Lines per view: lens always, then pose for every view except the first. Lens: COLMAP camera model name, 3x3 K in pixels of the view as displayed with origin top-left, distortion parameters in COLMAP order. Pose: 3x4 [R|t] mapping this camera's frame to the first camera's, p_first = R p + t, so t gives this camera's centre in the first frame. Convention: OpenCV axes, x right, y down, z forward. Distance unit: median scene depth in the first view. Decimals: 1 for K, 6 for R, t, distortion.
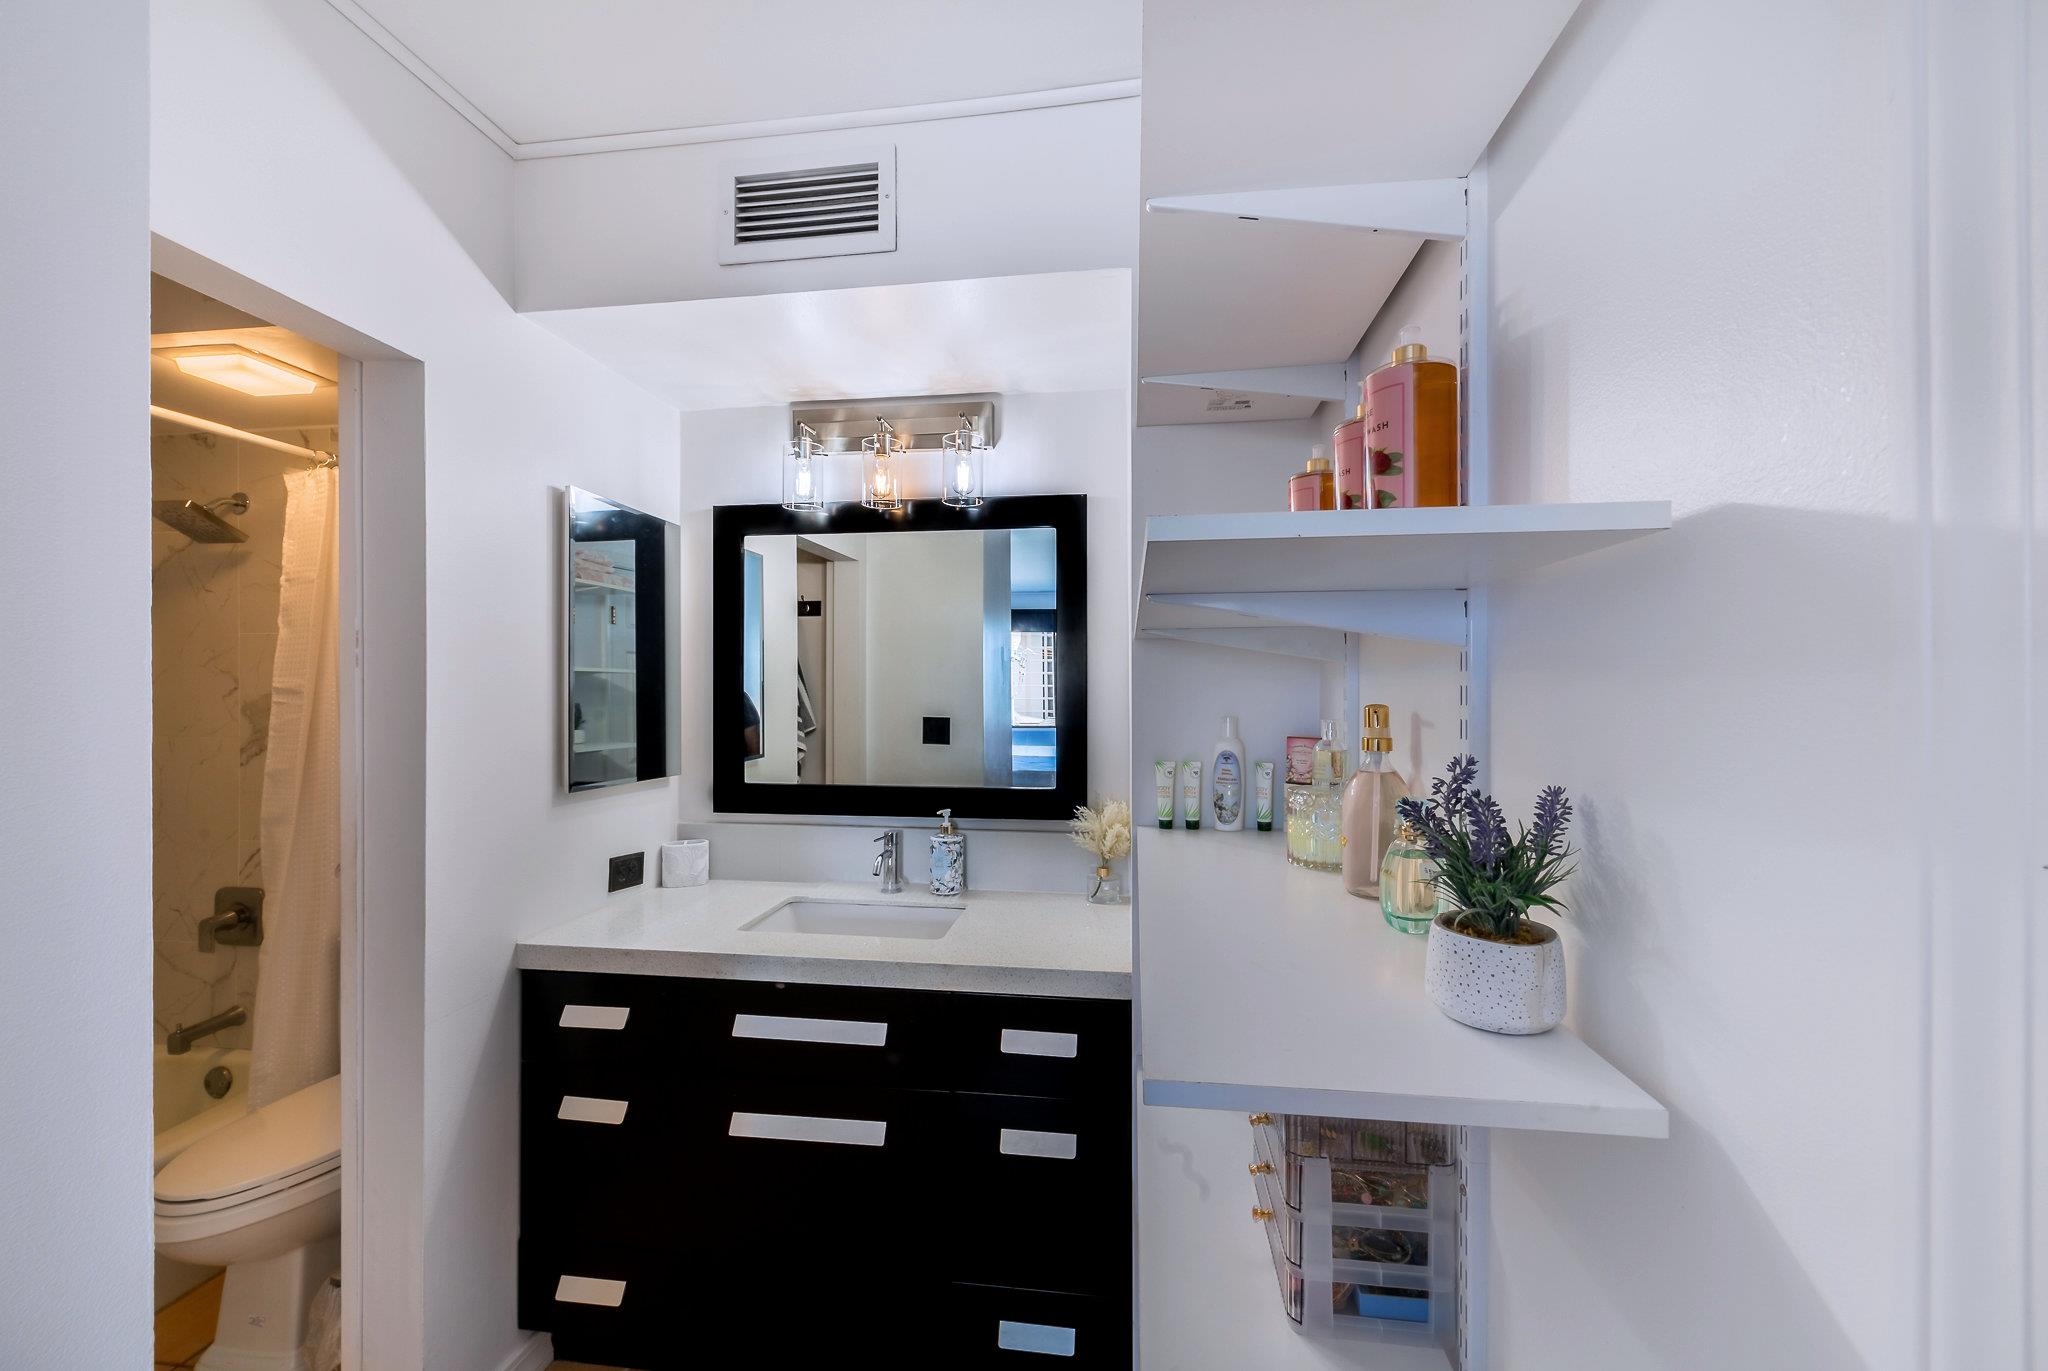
lens RADIAL K [[778.6, 0, 1028.8], [0, 778.6, 686.7], [0, 0, 1]] dist [0.002964, -0.000215]
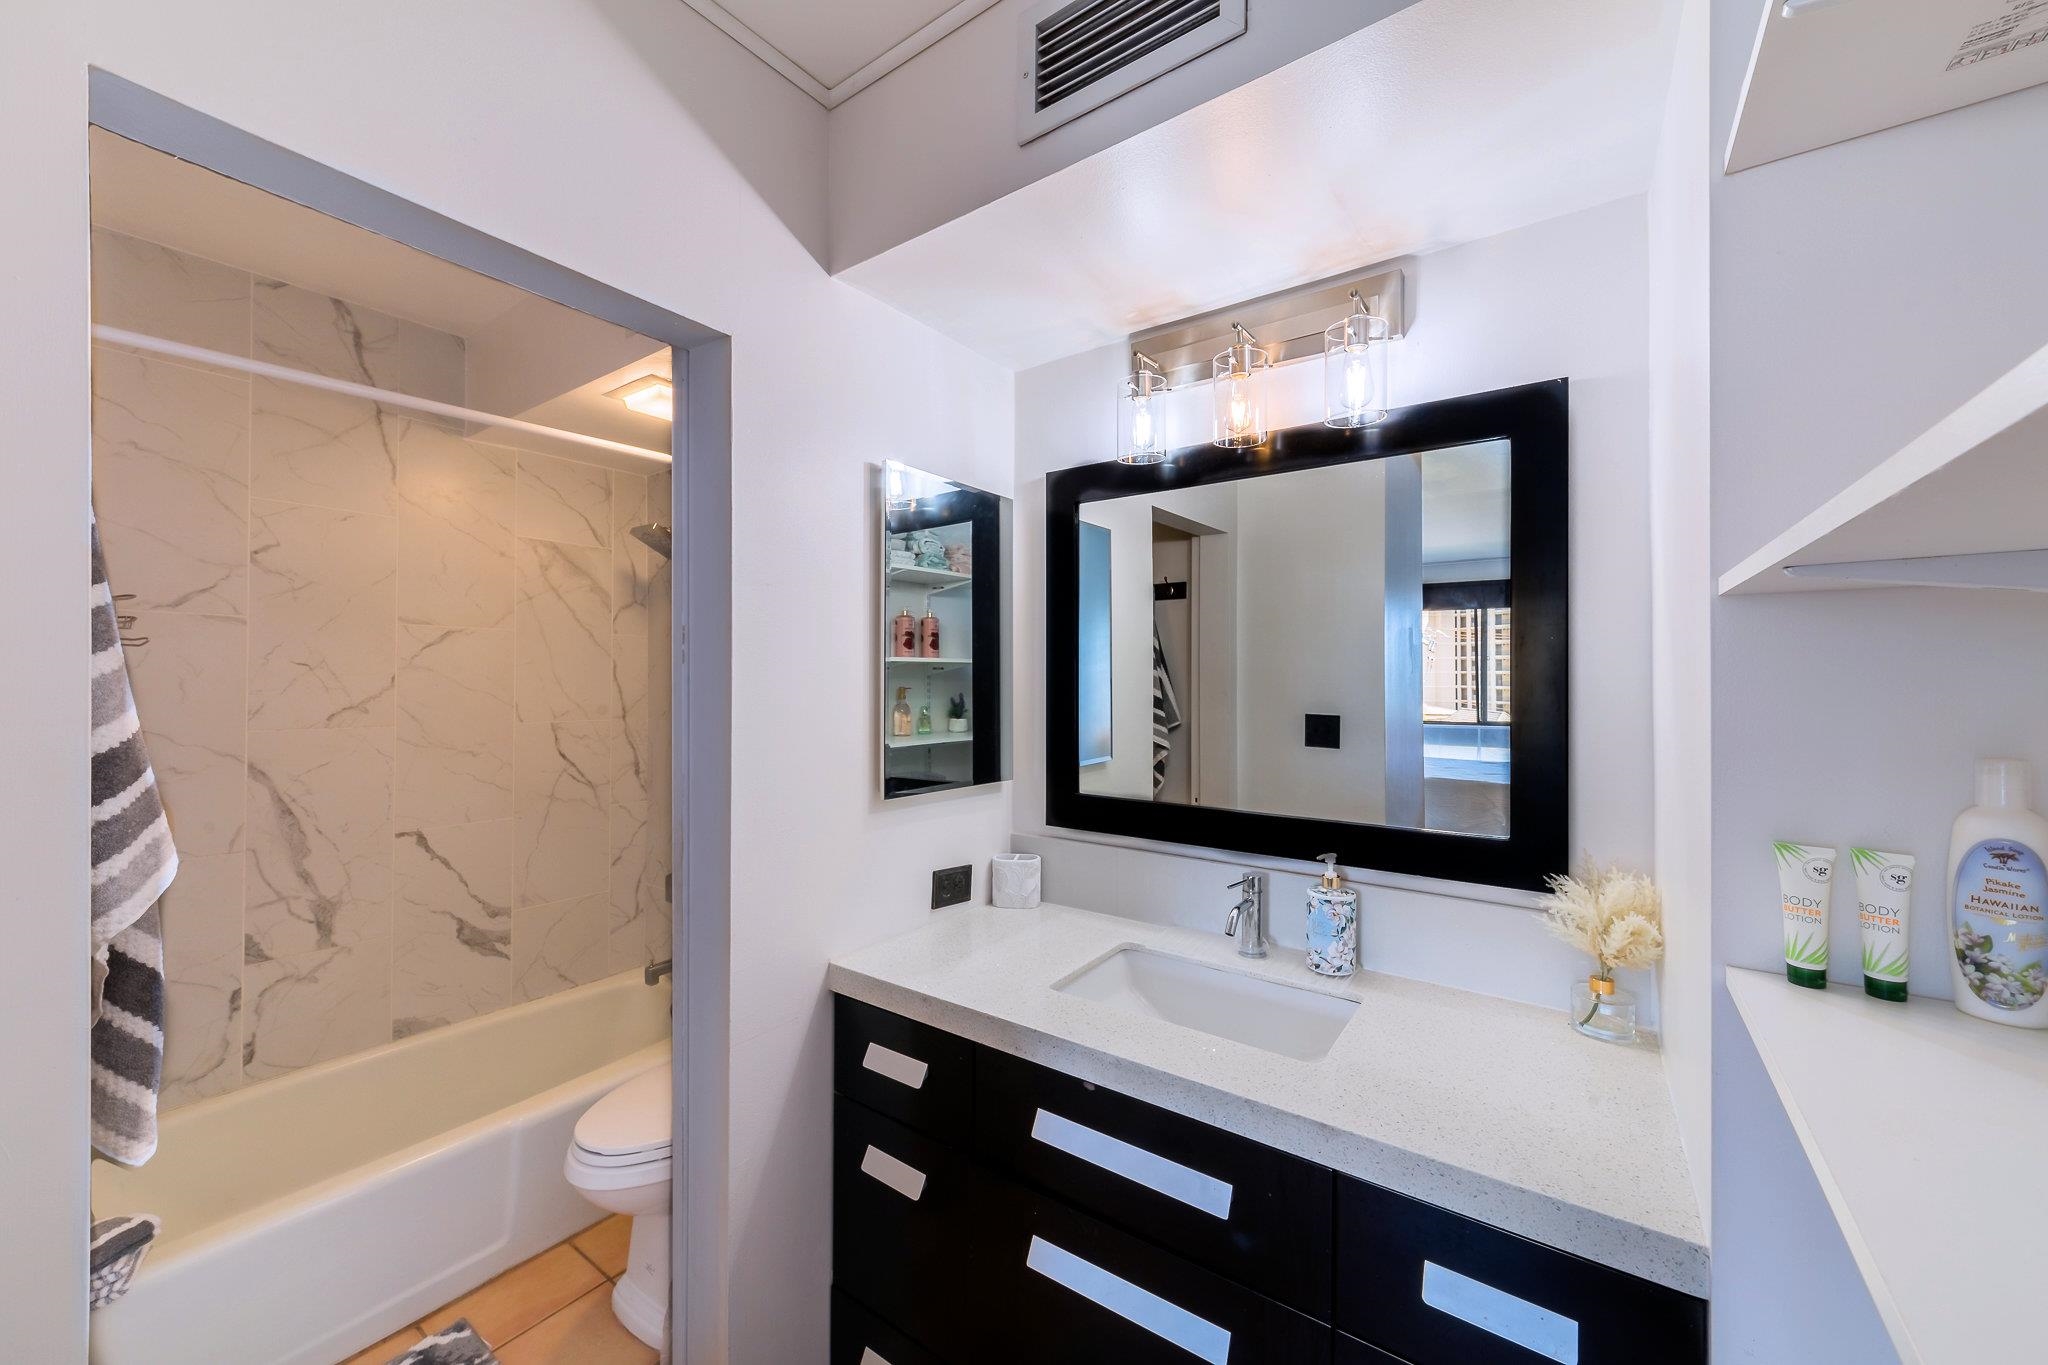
lens RADIAL K [[778.6, 0, 1031.0], [0, 778.6, 679.3], [0, 0, 1]] dist [0.002964, -0.000215]
pose [[0.884657, 0.000749, -0.466242, -0.015506], [0.002406, 0.999978, 0.006172, -0.007502], [0.466237, -0.006581, 0.884636, 0.237549]]
